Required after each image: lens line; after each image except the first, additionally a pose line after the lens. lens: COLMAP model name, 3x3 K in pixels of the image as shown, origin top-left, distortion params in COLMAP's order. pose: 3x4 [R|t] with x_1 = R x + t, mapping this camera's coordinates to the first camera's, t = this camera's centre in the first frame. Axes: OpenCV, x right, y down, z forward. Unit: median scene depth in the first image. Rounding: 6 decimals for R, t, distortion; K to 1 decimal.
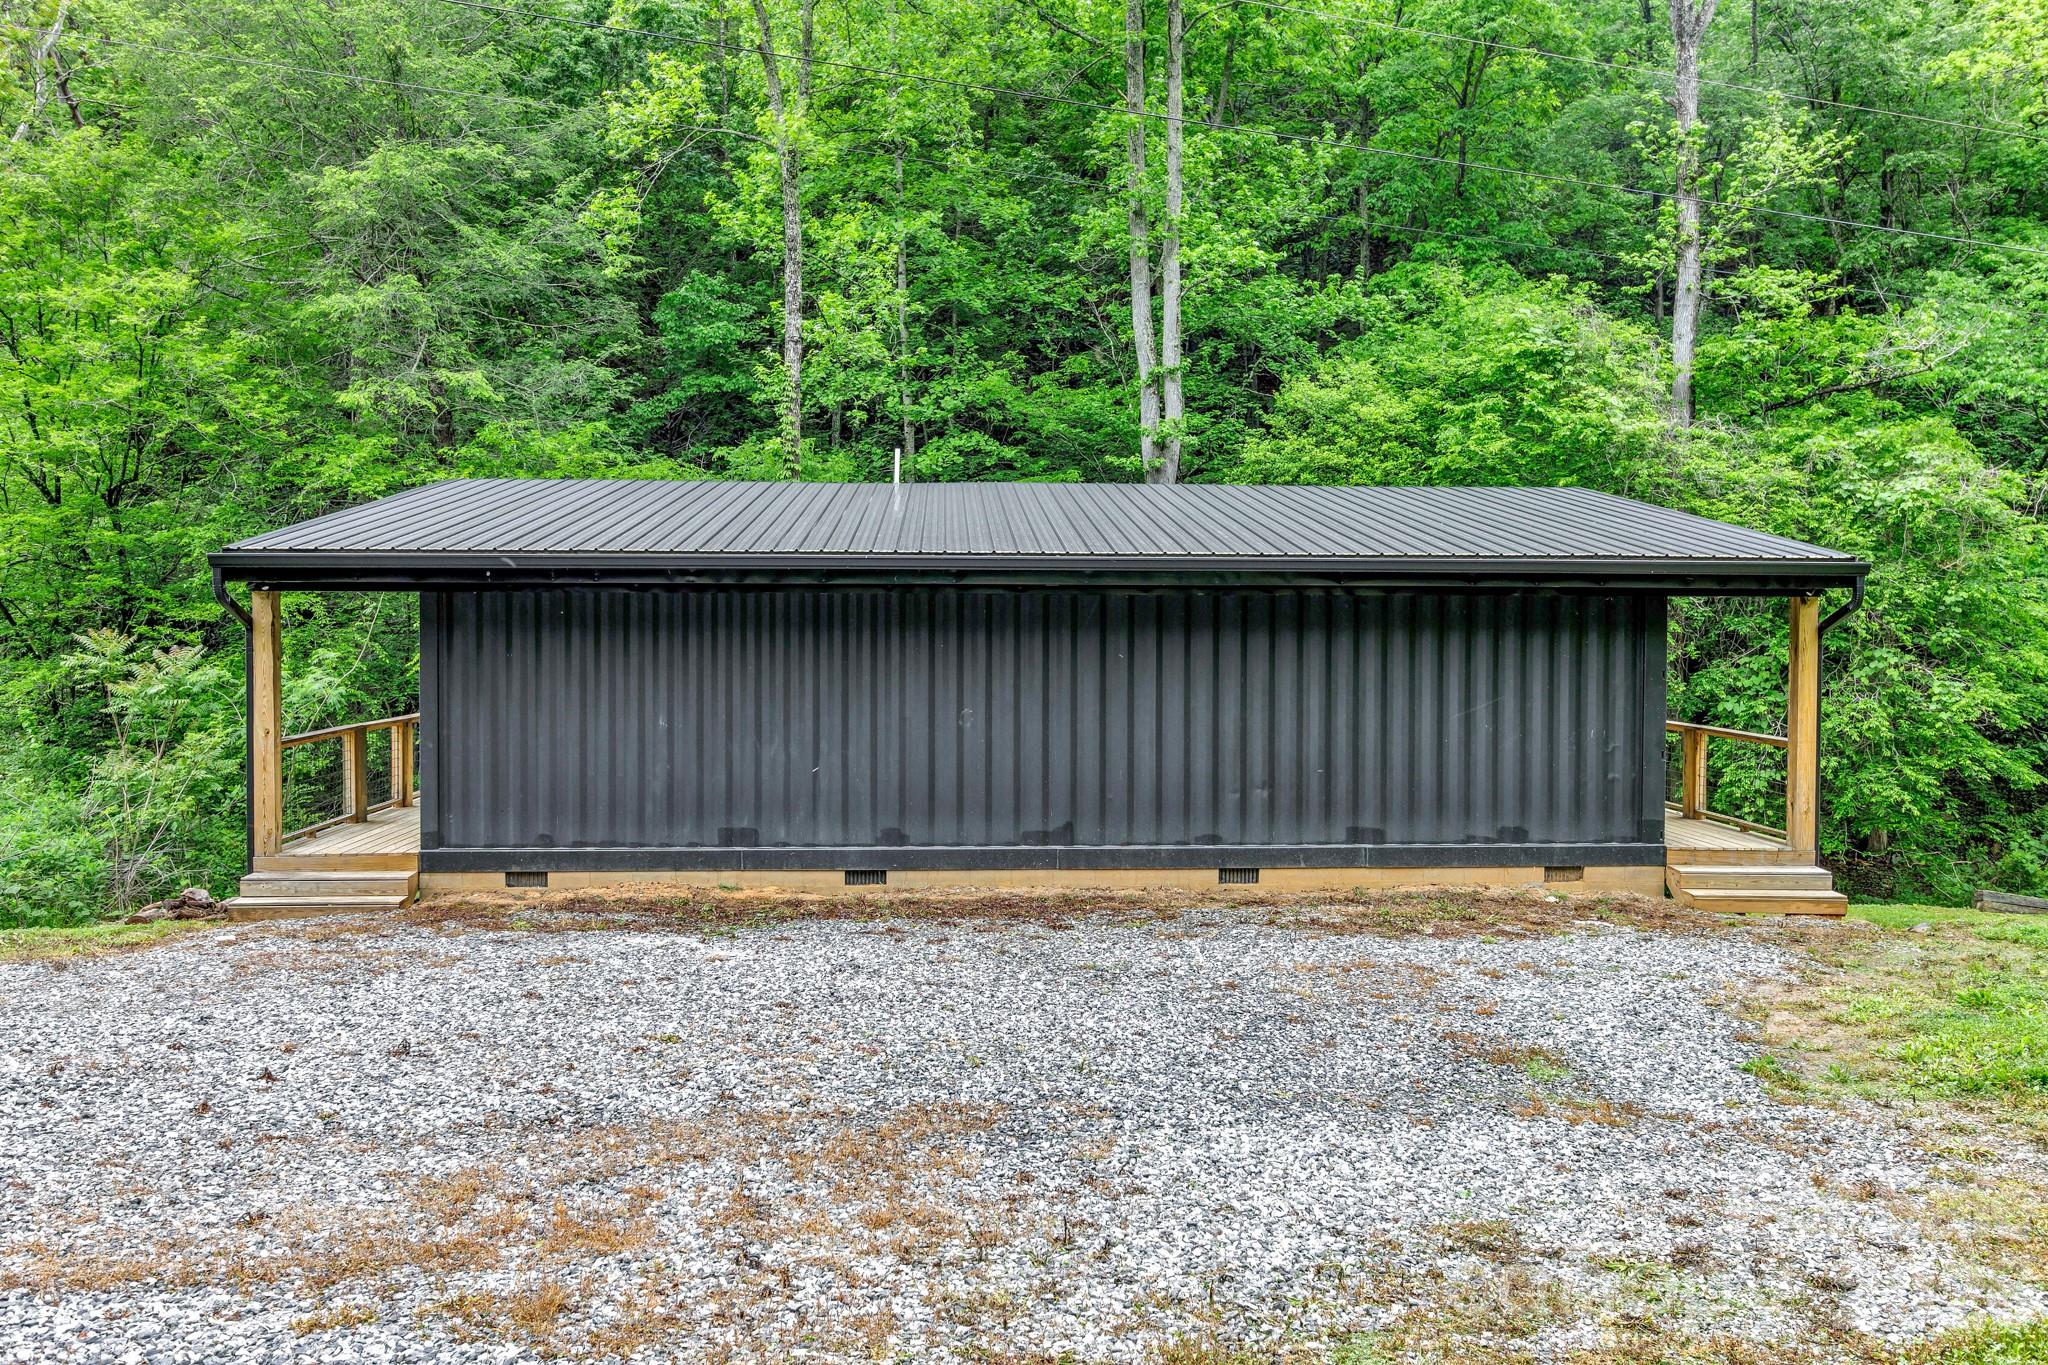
lens RADIAL K [[1594.3, 0, 1023.1], [0, 1594.3, 673.6], [0, 0, 1]] dist [-0.003246, -0.000245]
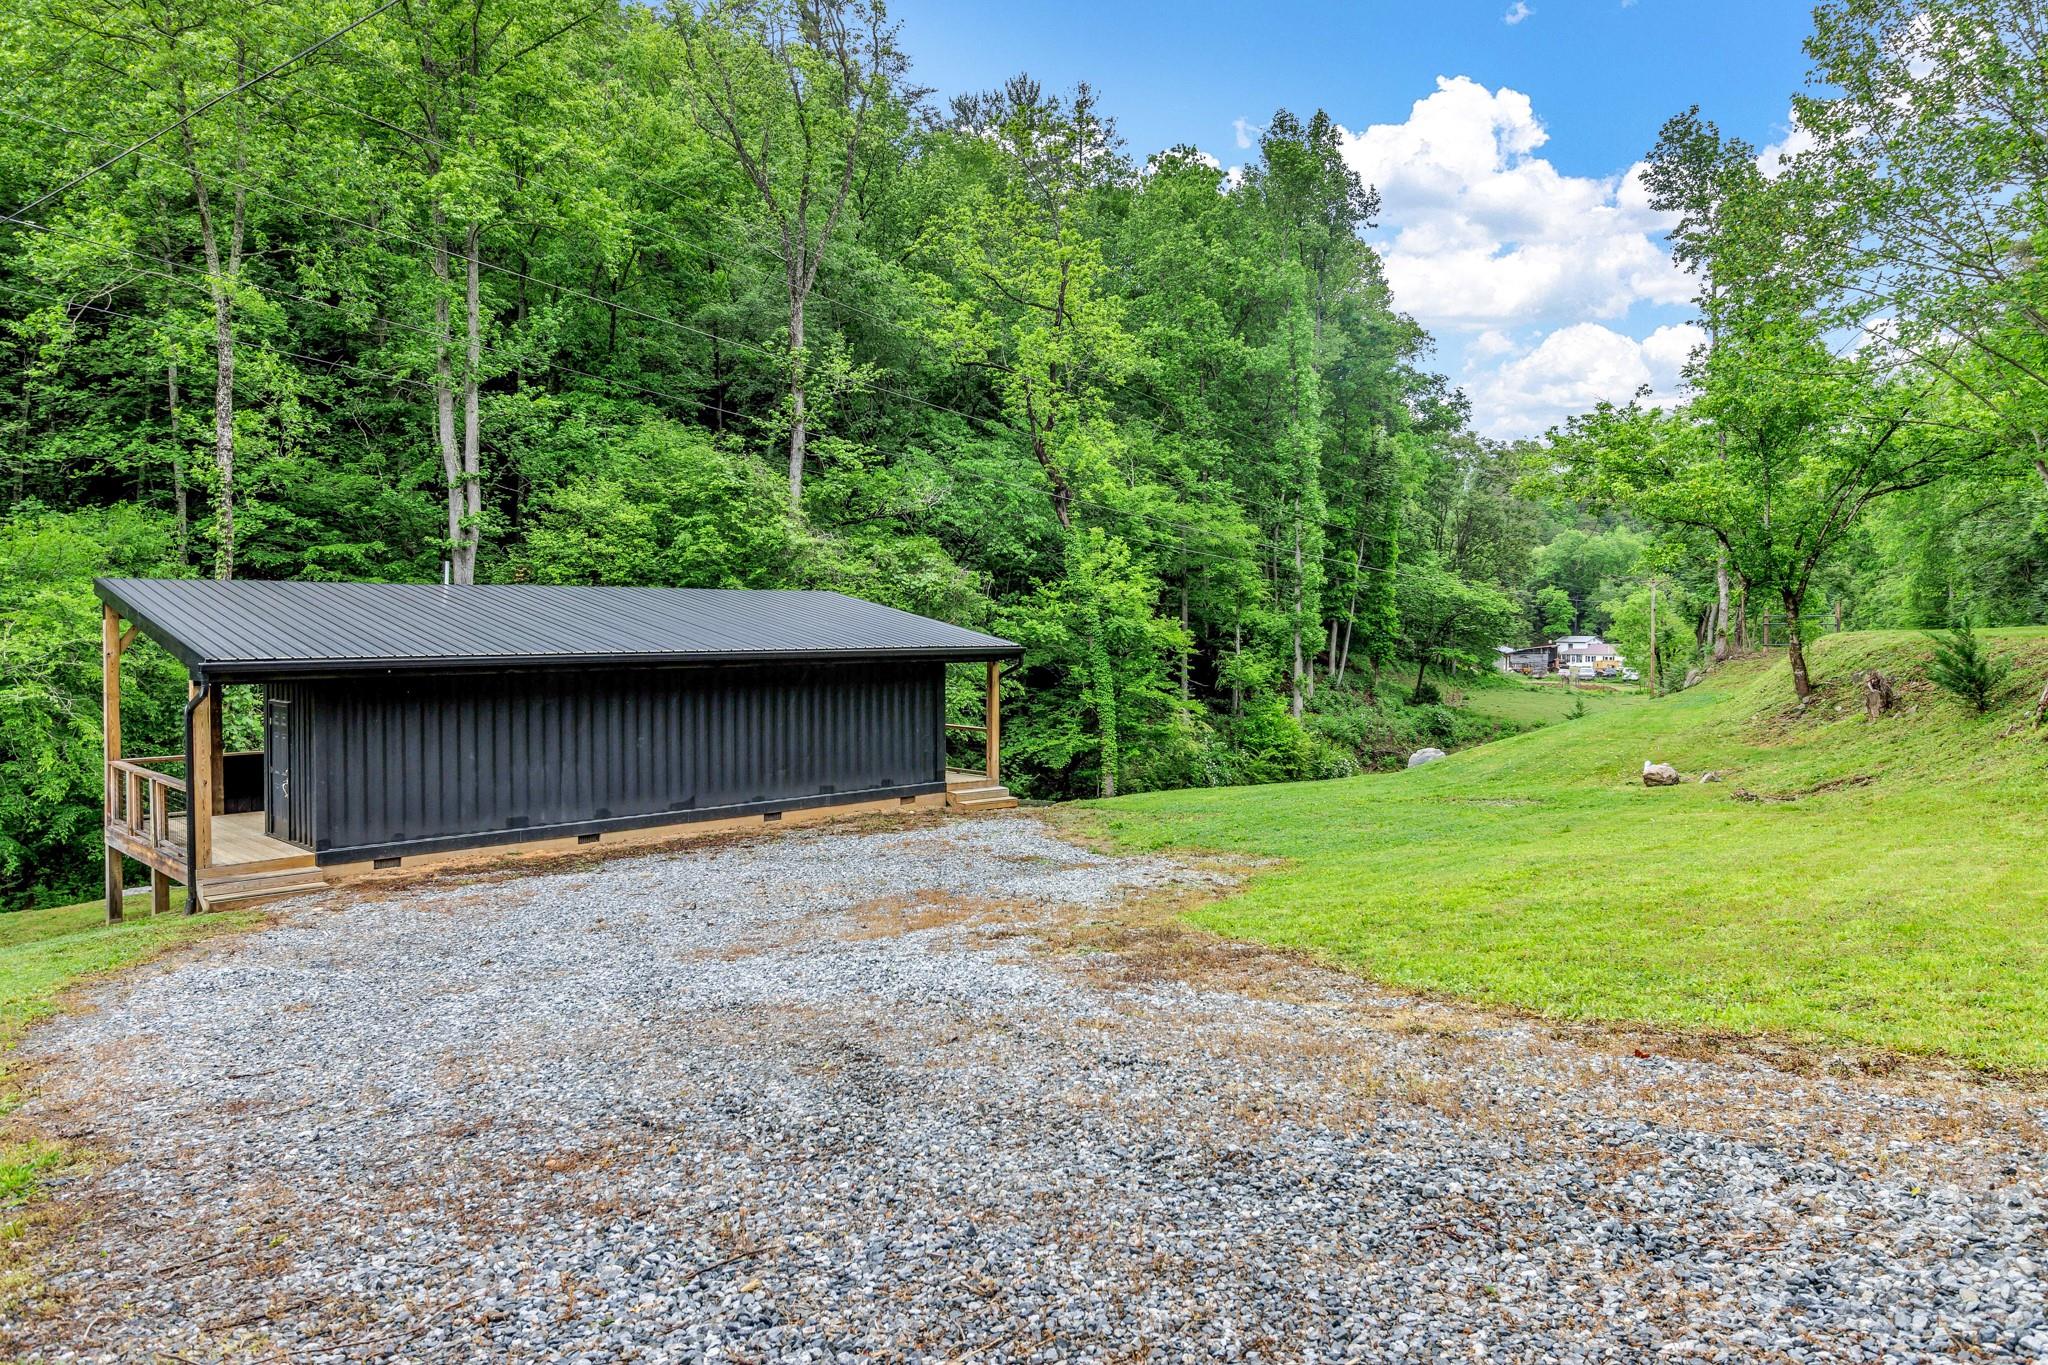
lens RADIAL K [[1437.2, 0, 1026.1], [0, 1437.2, 675.3], [0, 0, 1]] dist [0.000961, -0.000054]
pose [[0.738851, -0.030876, 0.673161, -0.439089], [0.022854, 0.999523, 0.020762, -0.038835], [-0.673482, 0.000045, 0.739204, -0.257776]]
